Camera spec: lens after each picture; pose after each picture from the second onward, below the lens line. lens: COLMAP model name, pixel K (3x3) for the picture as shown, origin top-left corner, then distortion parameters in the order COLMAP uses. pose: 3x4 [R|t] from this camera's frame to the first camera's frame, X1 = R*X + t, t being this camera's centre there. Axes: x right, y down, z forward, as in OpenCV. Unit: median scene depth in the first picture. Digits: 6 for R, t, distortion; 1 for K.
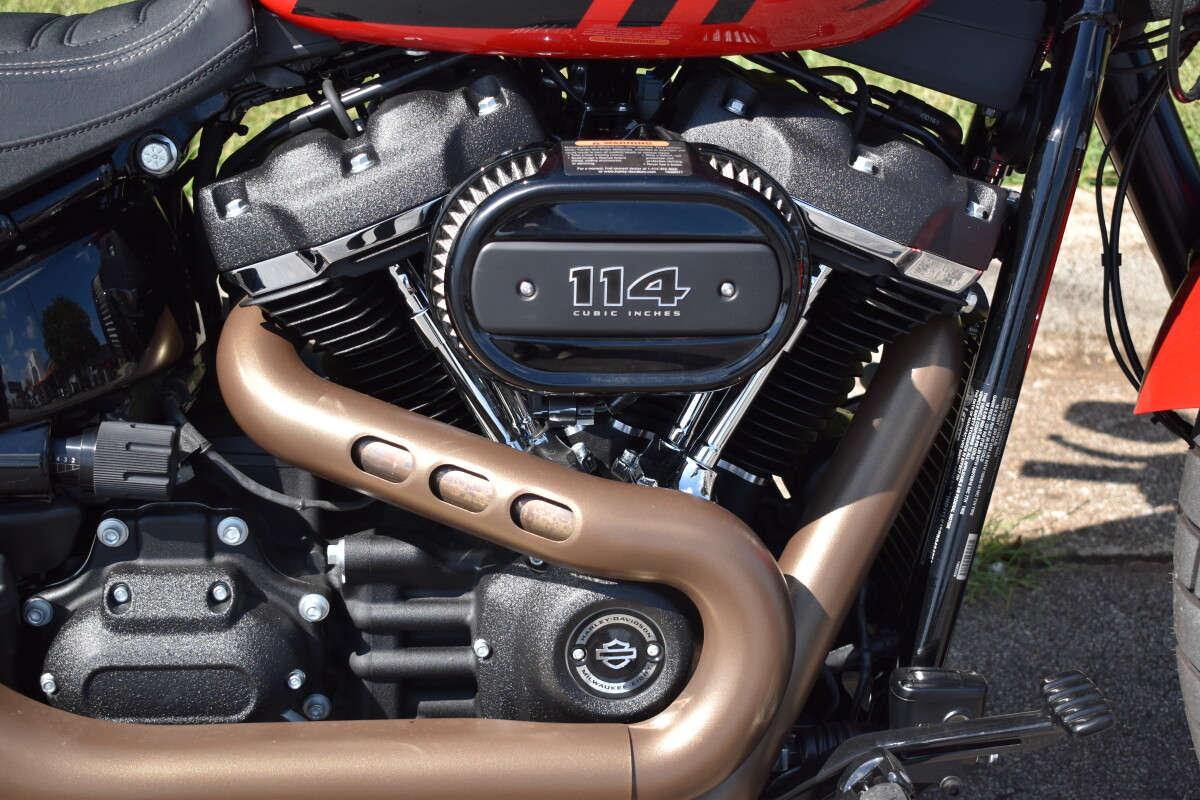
lens RADIAL K [[2045.6, 0, 603.9], [0, 2045.6, 404.1], [0, 0, 1]] dist [-0.003967, 0.000000]
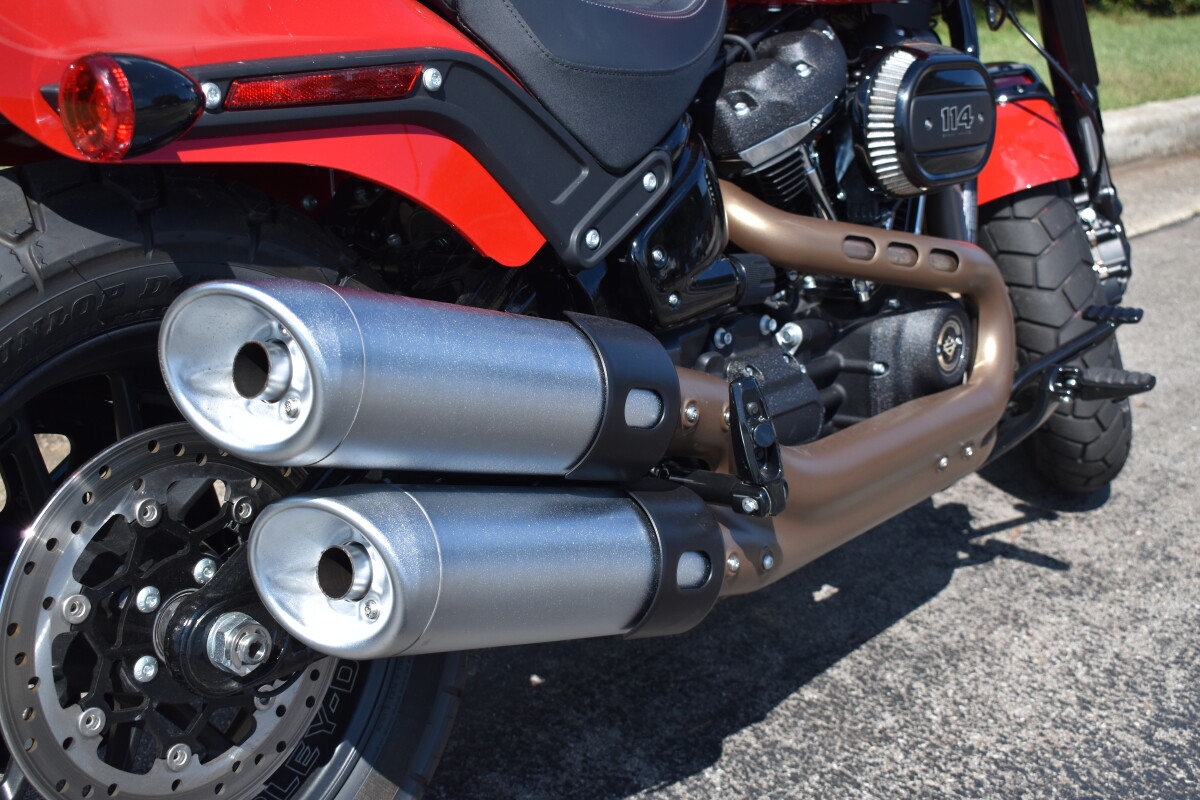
lens RADIAL K [[1515.5, 0, 600.4], [0, 1515.5, 406.4], [0, 0, 1]] dist [-0.036214, 0.000000]
pose [[0.691327, -0.214023, 0.690117, -1.064569], [0.273065, 0.961678, 0.024696, 0.060017], [-0.668957, 0.171374, 0.723276, 0.288752]]
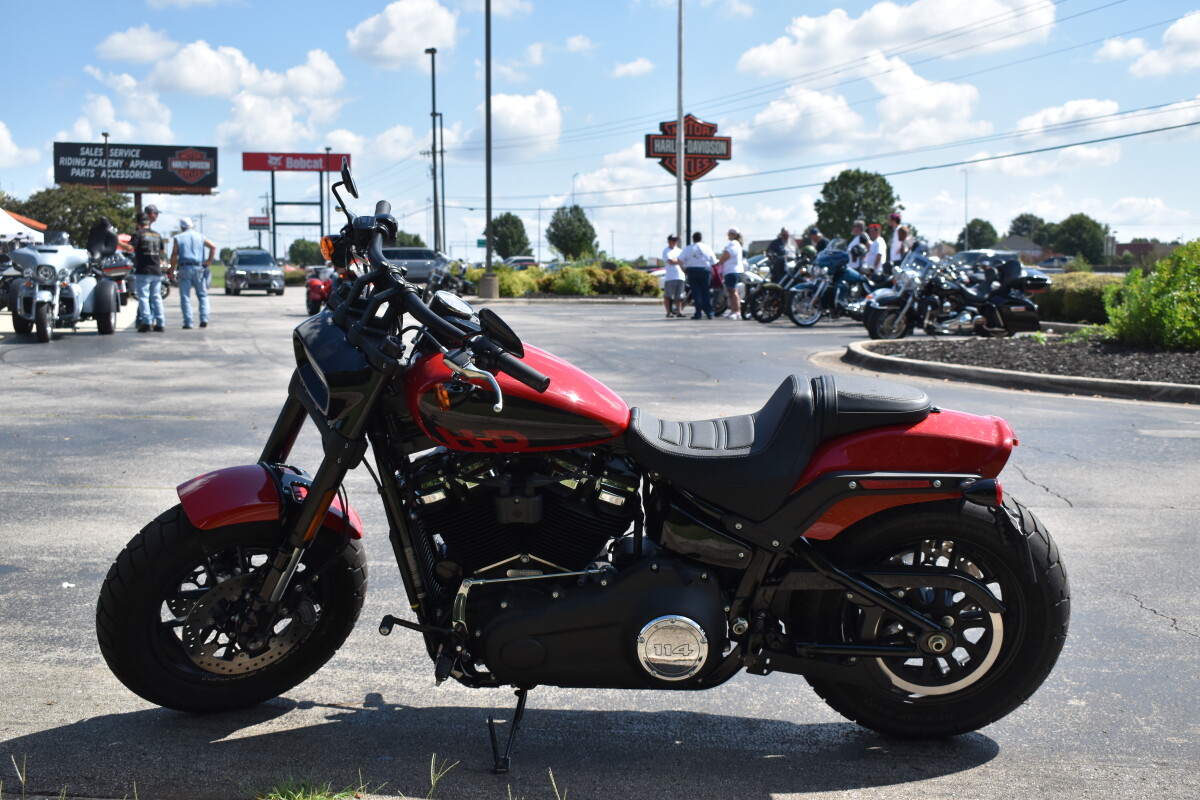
lens RADIAL K [[1417.3, 0, 598.6], [0, 1417.3, 392.6], [0, 0, 1]] dist [-0.056166, 0.000000]
pose [[-0.989901, -0.050503, 0.132462, -0.440179], [0.034036, 0.822391, 0.567903, -1.609458], [-0.137616, 0.566676, -0.812367, 2.947699]]
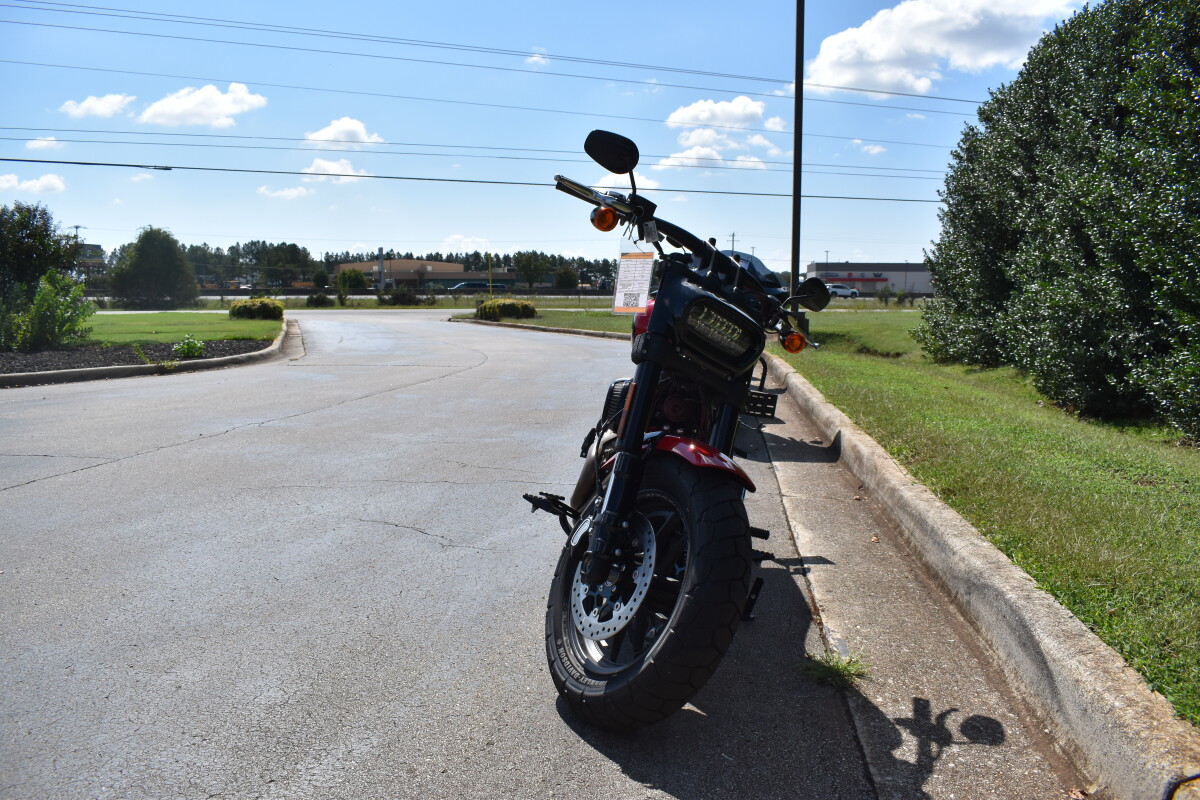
lens RADIAL K [[938.8, 0, 595.6], [0, 938.8, 403.3], [0, 0, 1]] dist [-0.092702, 0.016404]
pose [[-0.201152, 0.076395, -0.976577, 2.072928], [-0.491652, 0.854411, 0.168107, -0.396218], [0.847240, 0.513951, -0.134306, 1.190881]]
